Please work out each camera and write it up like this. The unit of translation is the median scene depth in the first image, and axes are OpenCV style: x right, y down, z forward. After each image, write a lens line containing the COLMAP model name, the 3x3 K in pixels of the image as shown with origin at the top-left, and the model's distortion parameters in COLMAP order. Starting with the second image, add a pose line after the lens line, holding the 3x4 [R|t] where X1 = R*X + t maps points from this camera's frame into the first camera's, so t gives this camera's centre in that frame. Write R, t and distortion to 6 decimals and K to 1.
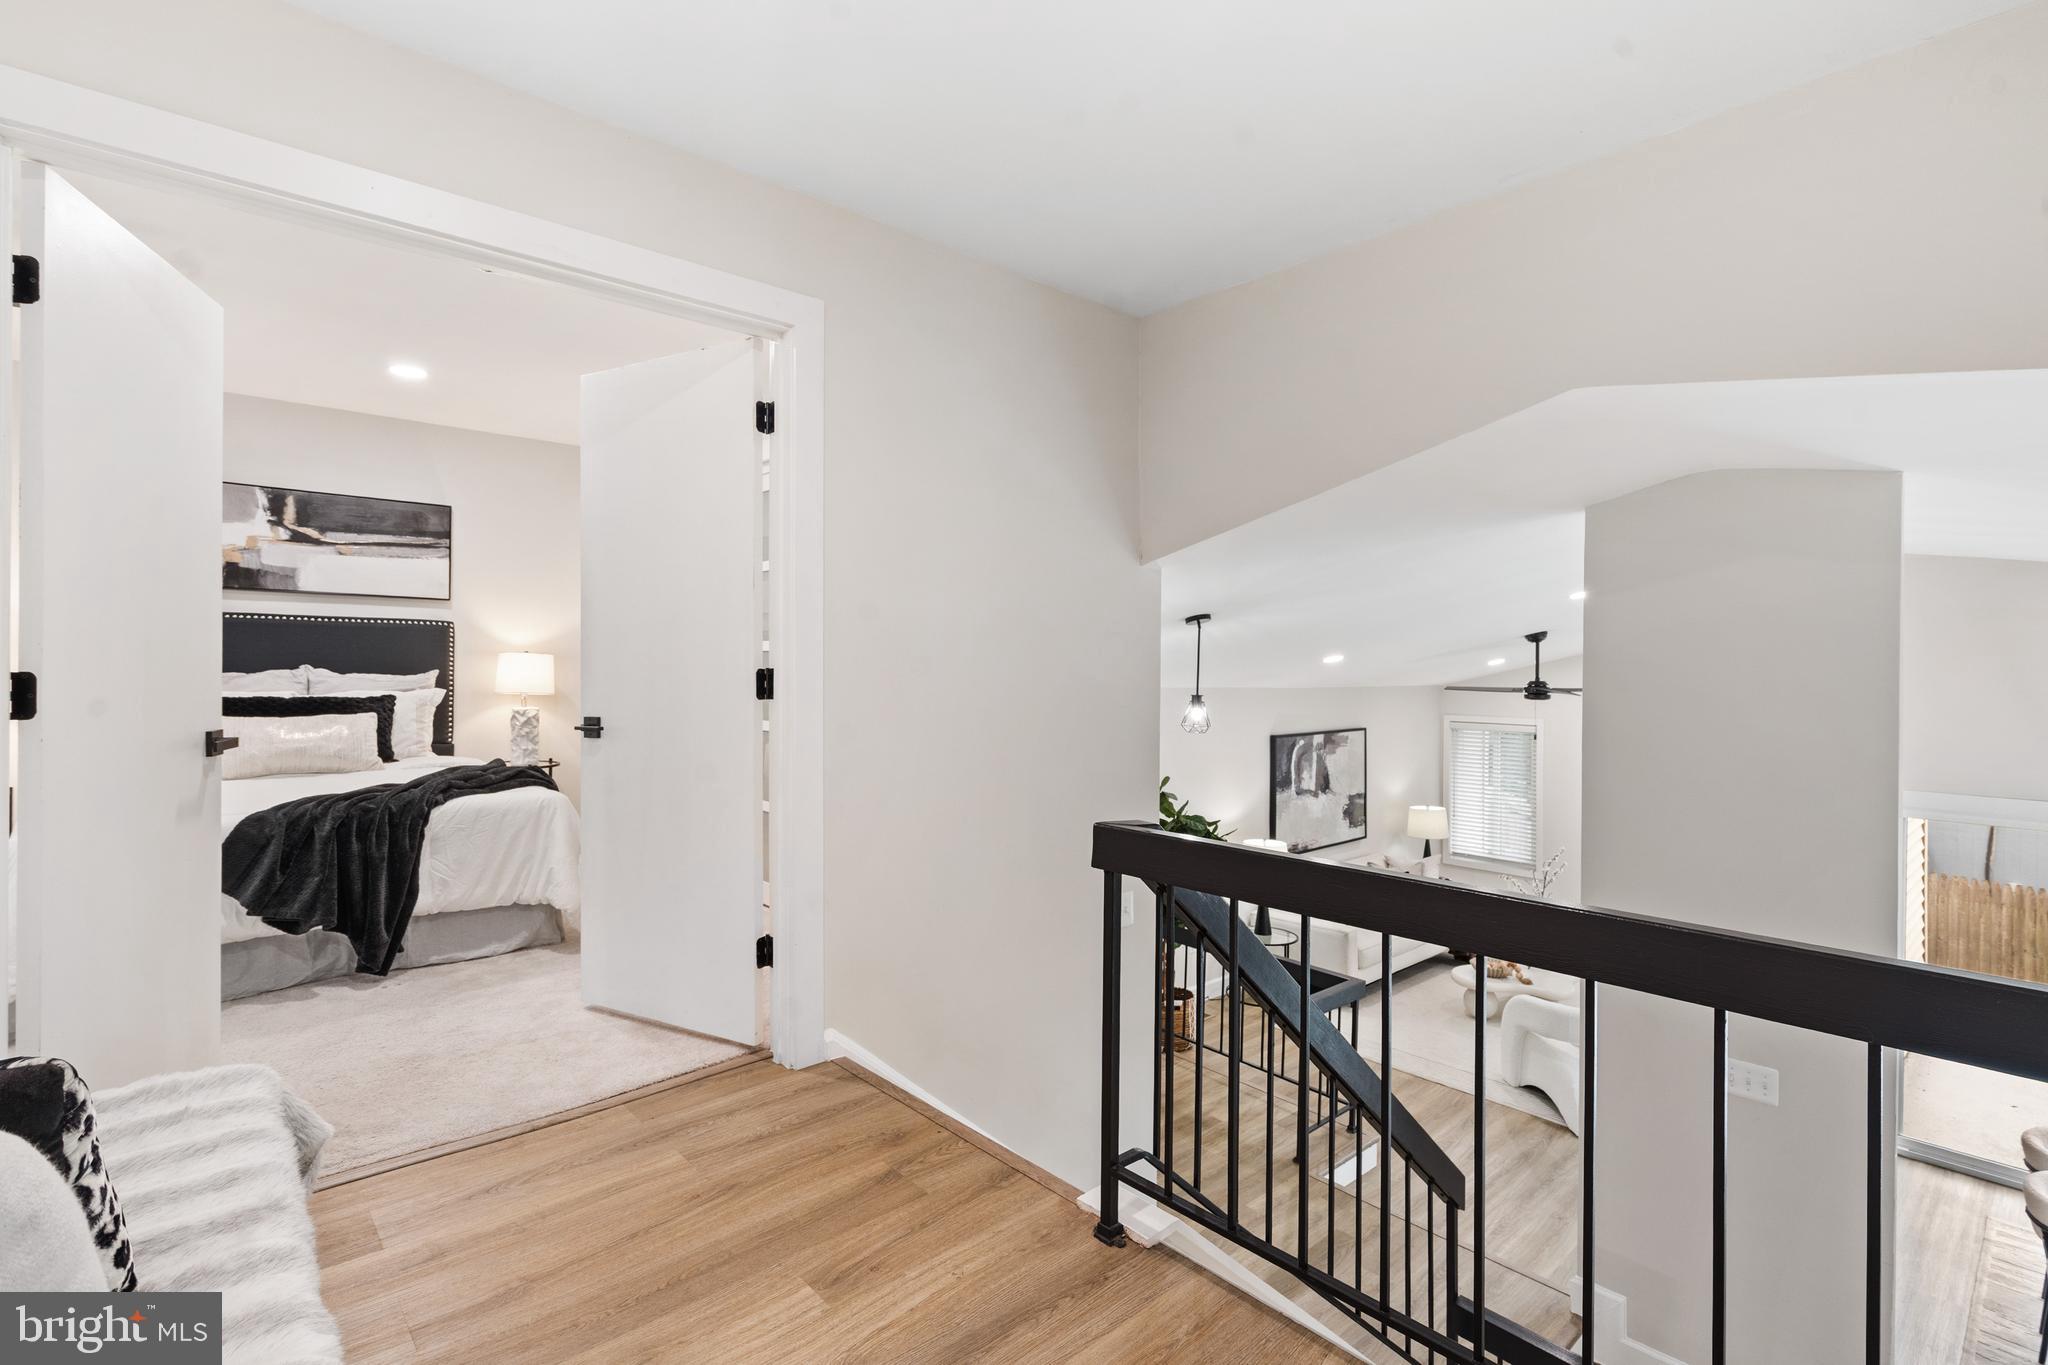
lens RADIAL K [[933.5, 0, 1023.5], [0, 933.5, 664.3], [0, 0, 1]] dist [-0.008143, 0.003373]
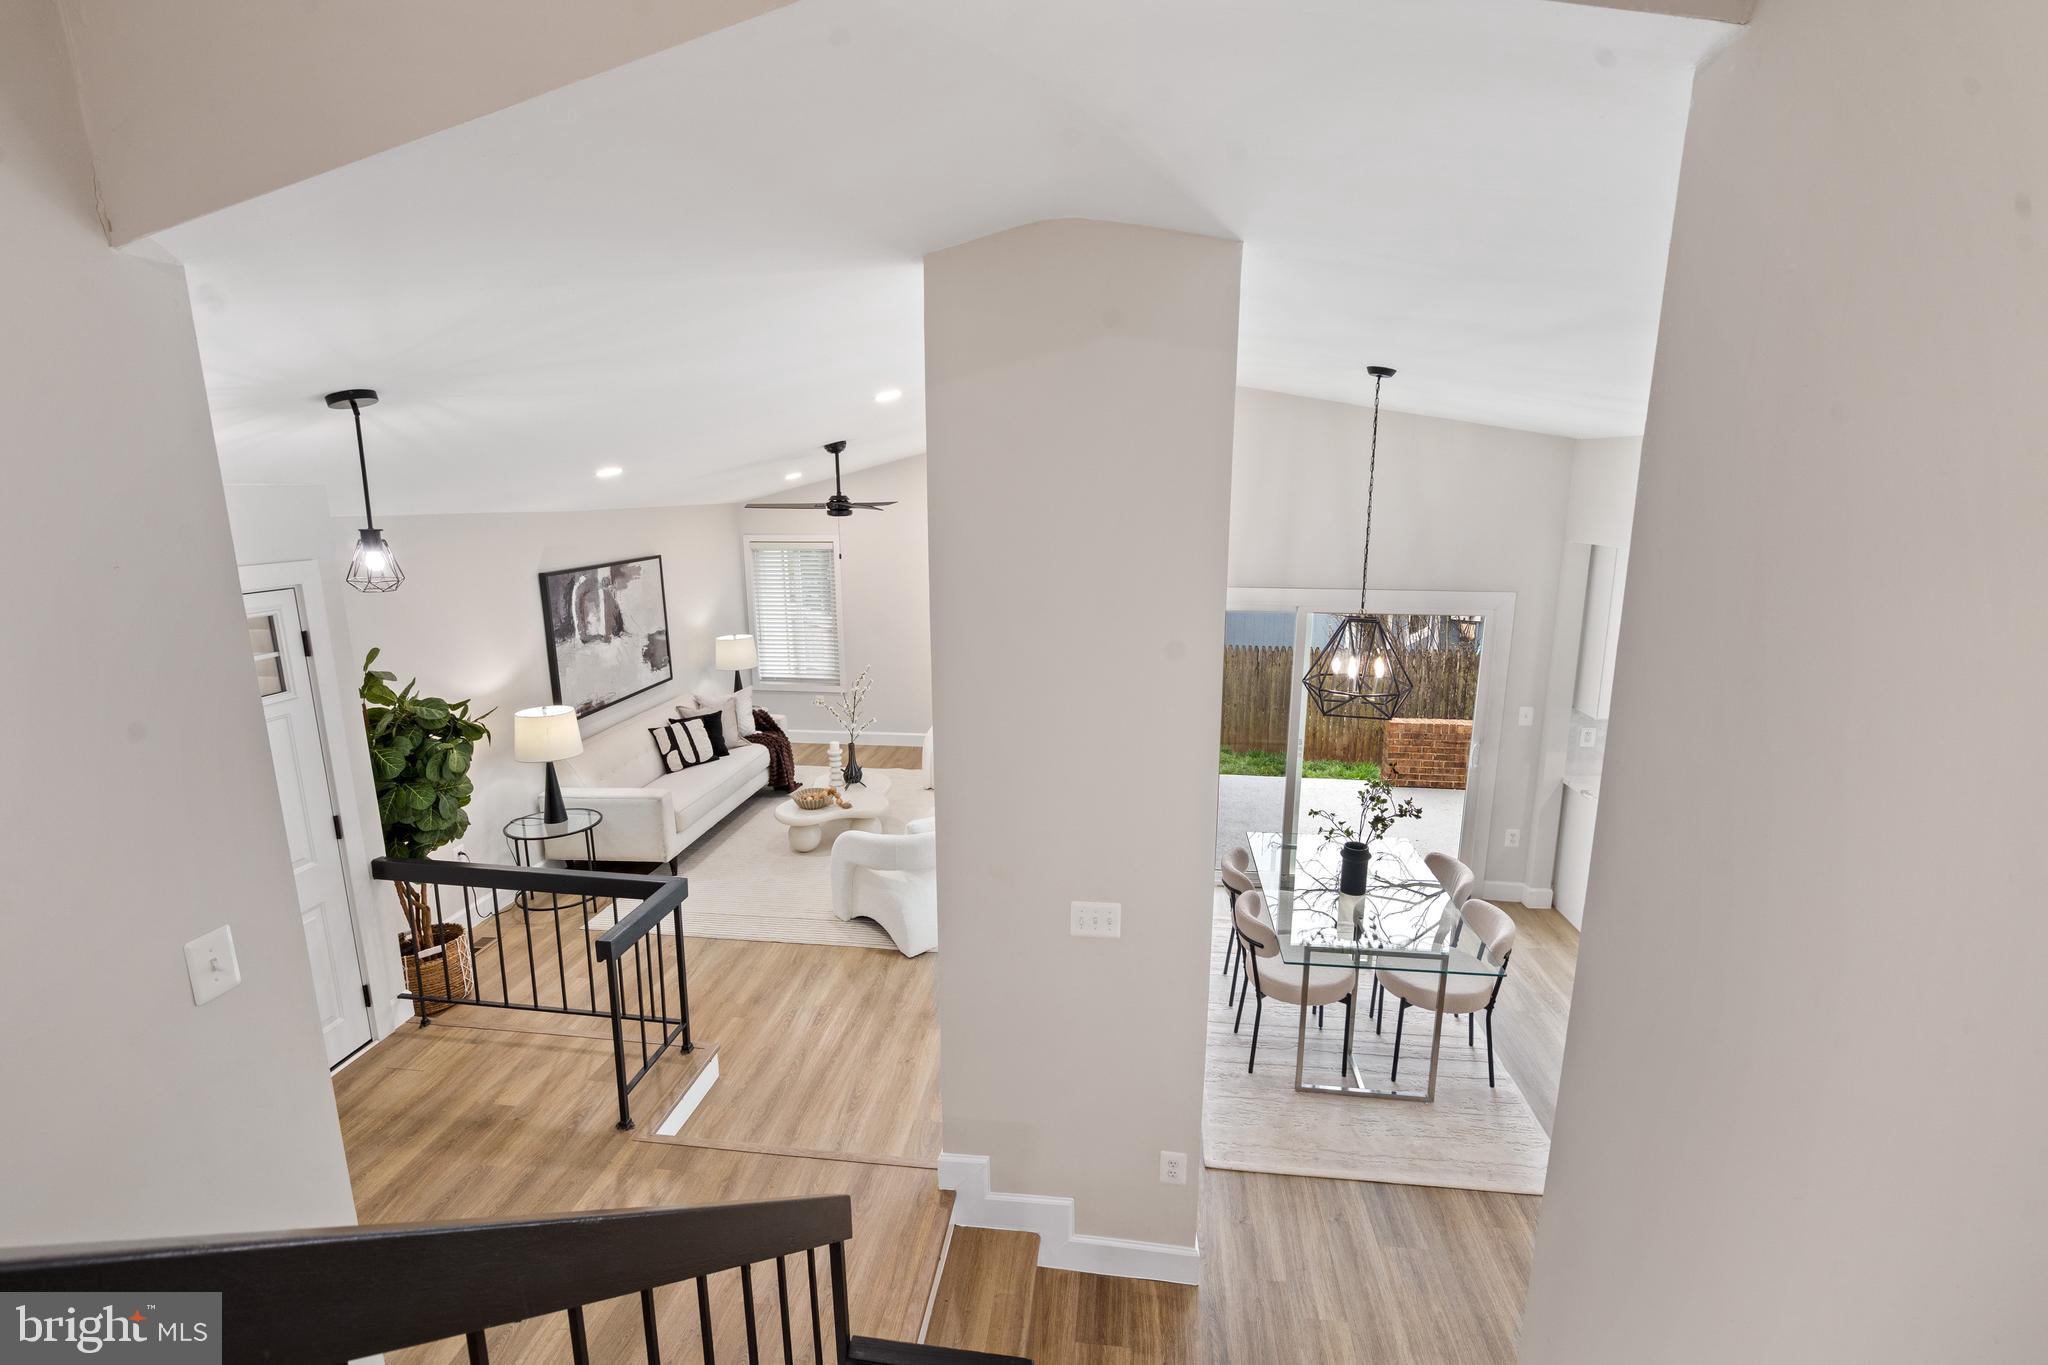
lens RADIAL K [[933.5, 0, 1023.4], [0, 933.5, 679.4], [0, 0, 1]] dist [-0.008143, 0.003373]
pose [[0.752166, -0.146462, 0.642492, 0.053384], [0.010668, 0.977567, 0.210356, 0.002917], [-0.658887, -0.151368, 0.736855, 0.137296]]
